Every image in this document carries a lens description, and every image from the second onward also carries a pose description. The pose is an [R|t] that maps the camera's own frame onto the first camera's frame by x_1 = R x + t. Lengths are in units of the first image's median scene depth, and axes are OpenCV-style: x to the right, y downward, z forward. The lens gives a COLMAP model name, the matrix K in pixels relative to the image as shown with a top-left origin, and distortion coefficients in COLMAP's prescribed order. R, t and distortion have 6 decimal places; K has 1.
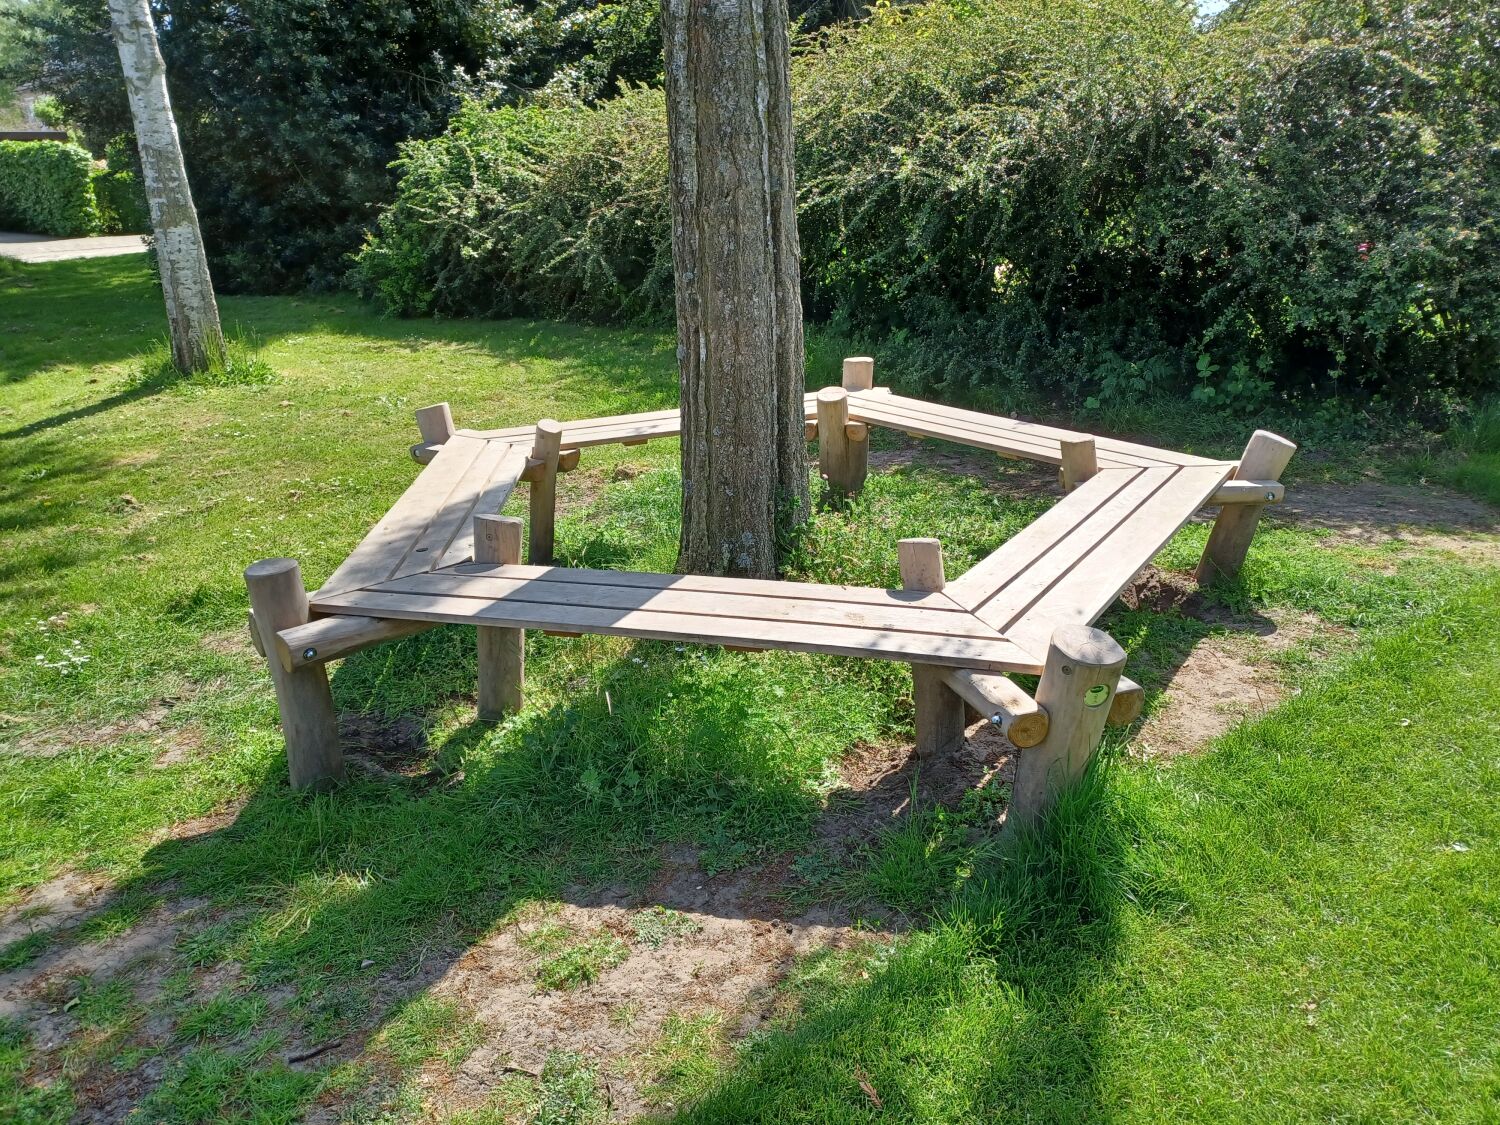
lens RADIAL K [[1080.8, 0, 759.0], [0, 1080.8, 561.4], [0, 0, 1]] dist [0.046034, -0.034228]
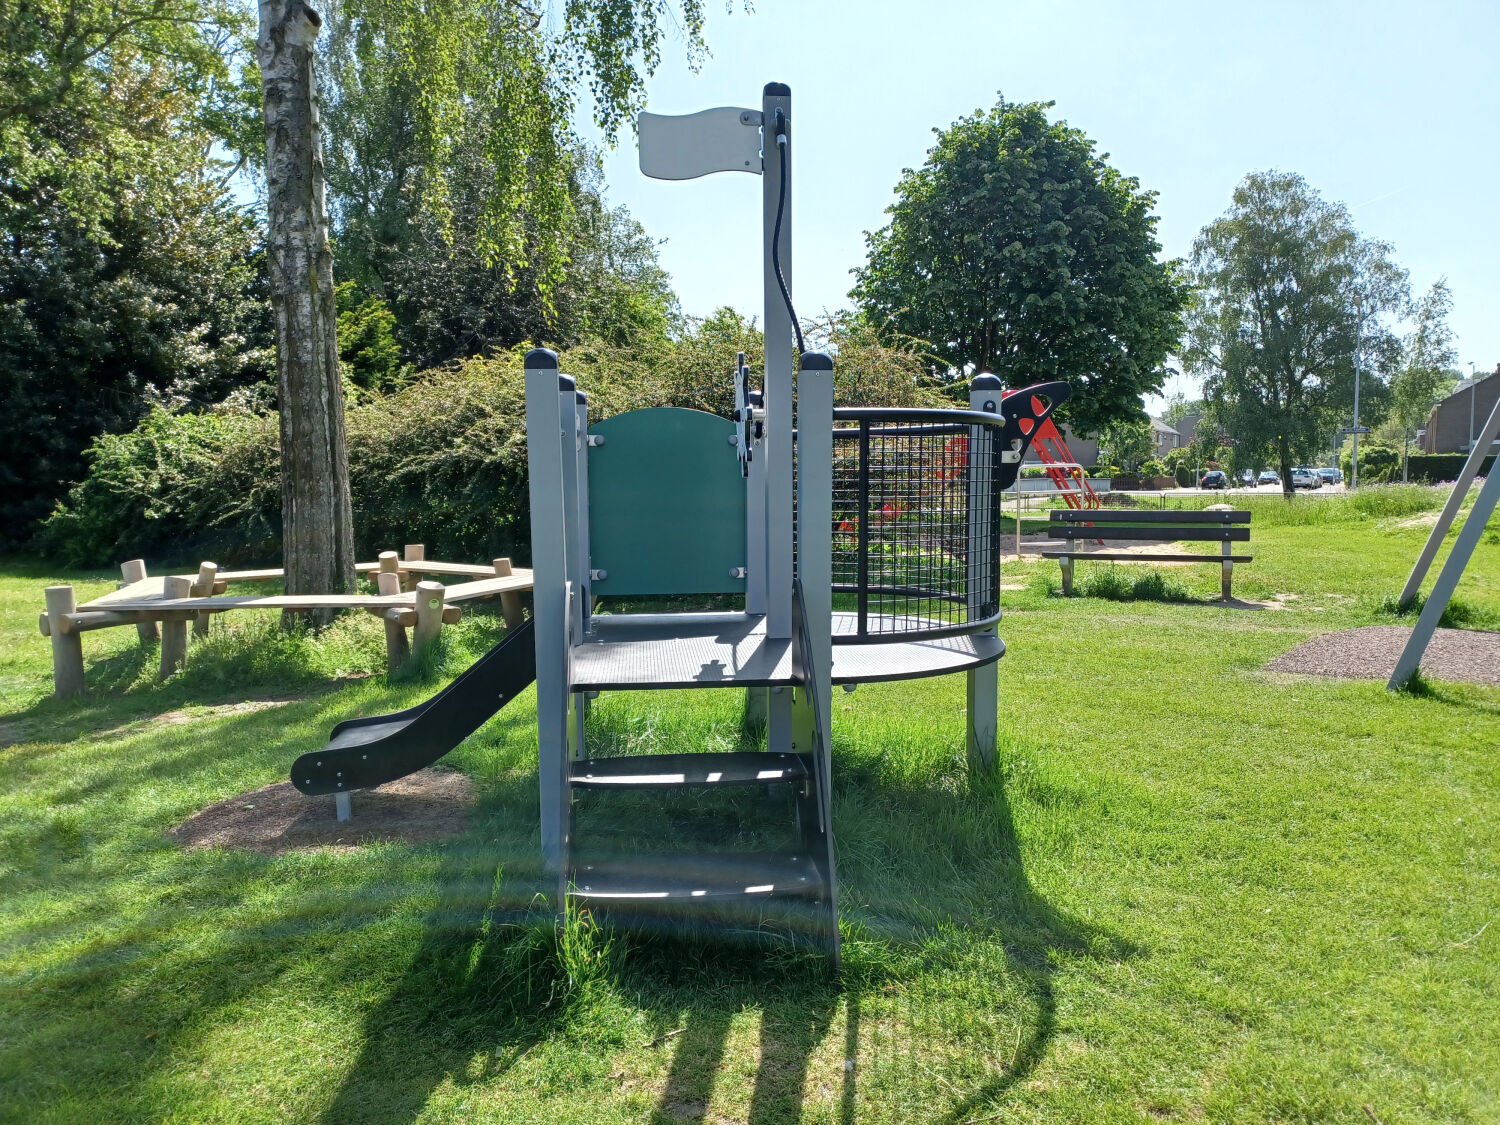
lens RADIAL K [[1080.8, 0, 743.7], [0, 1080.8, 569.1], [0, 0, 1]] dist [0.046034, -0.034228]
pose [[0.965855, -0.002300, 0.259072, 0.071905], [0.073334, 0.961494, -0.264863, 0.160742], [-0.248487, 0.274818, 0.928832, -0.334983]]
